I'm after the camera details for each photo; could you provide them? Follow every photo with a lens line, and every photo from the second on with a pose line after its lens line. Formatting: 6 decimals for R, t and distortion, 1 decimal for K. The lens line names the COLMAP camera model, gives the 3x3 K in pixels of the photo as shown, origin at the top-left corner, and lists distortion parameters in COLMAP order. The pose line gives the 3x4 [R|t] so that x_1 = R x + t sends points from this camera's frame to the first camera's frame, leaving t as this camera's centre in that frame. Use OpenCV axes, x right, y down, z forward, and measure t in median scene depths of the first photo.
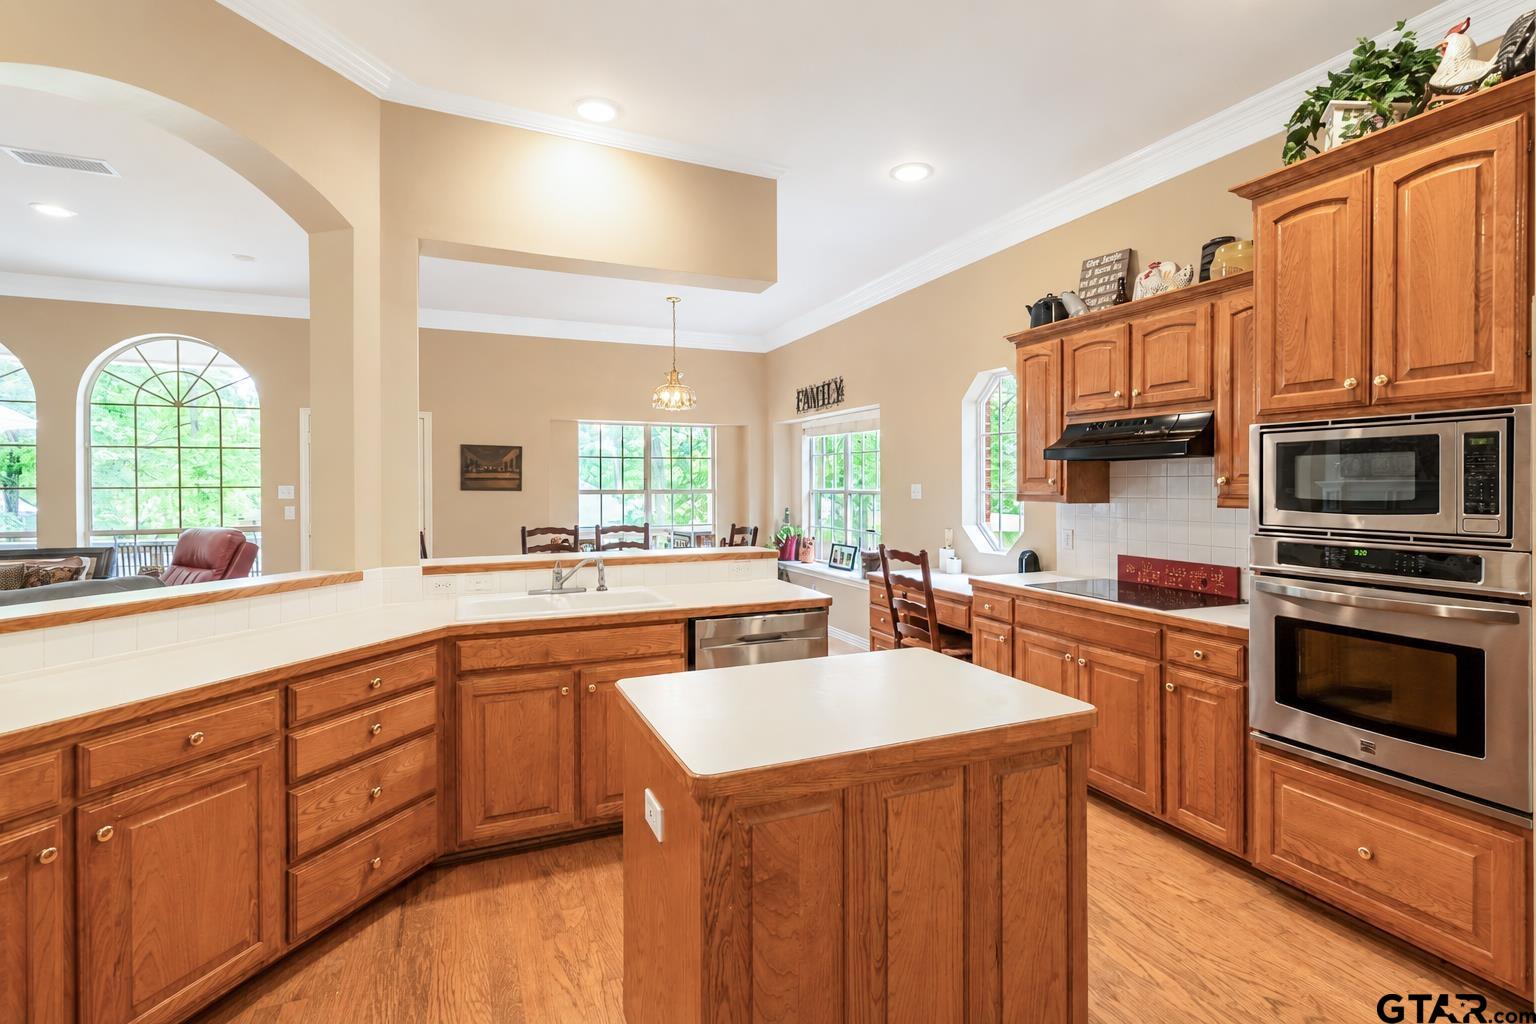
lens RADIAL K [[741.7, 0, 824.8], [0, 741.7, 505.6], [0, 0, 1]] dist [-0.002996, -0.000606]
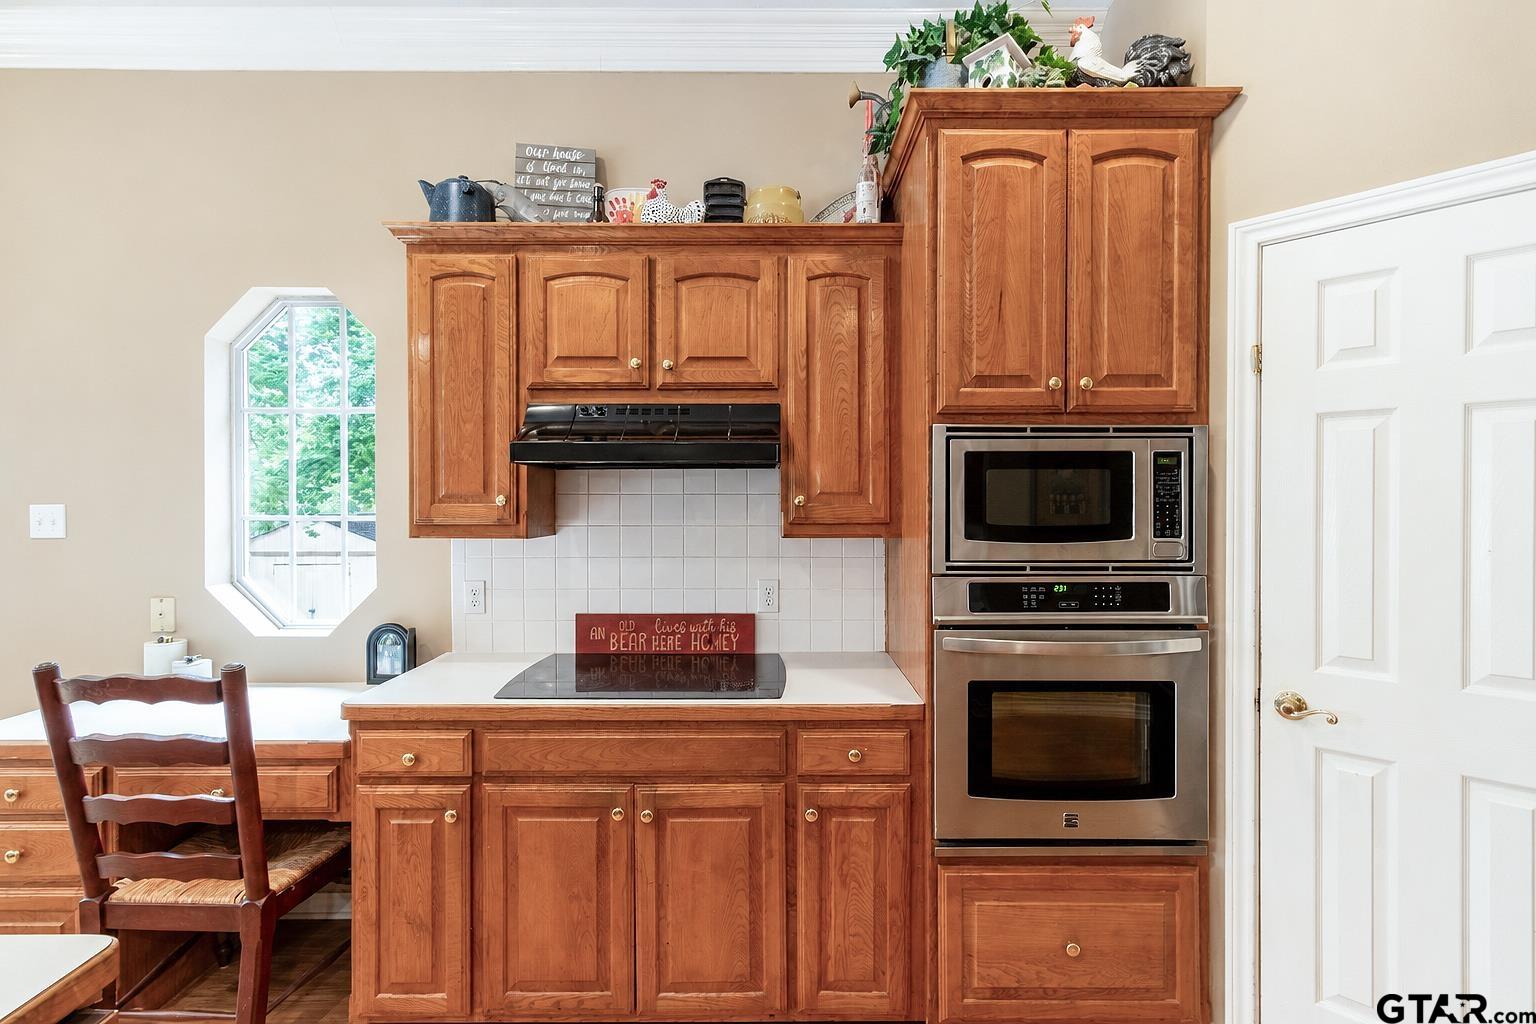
lens RADIAL K [[741.7, 0, 824.8], [0, 741.7, 505.6], [0, 0, 1]] dist [-0.002996, -0.000606]
pose [[0.463638, -0.004074, 0.886016, -0.111427], [0.025807, 0.999627, -0.008908, -0.024064], [-0.885649, 0.026995, 0.463570, 0.698679]]
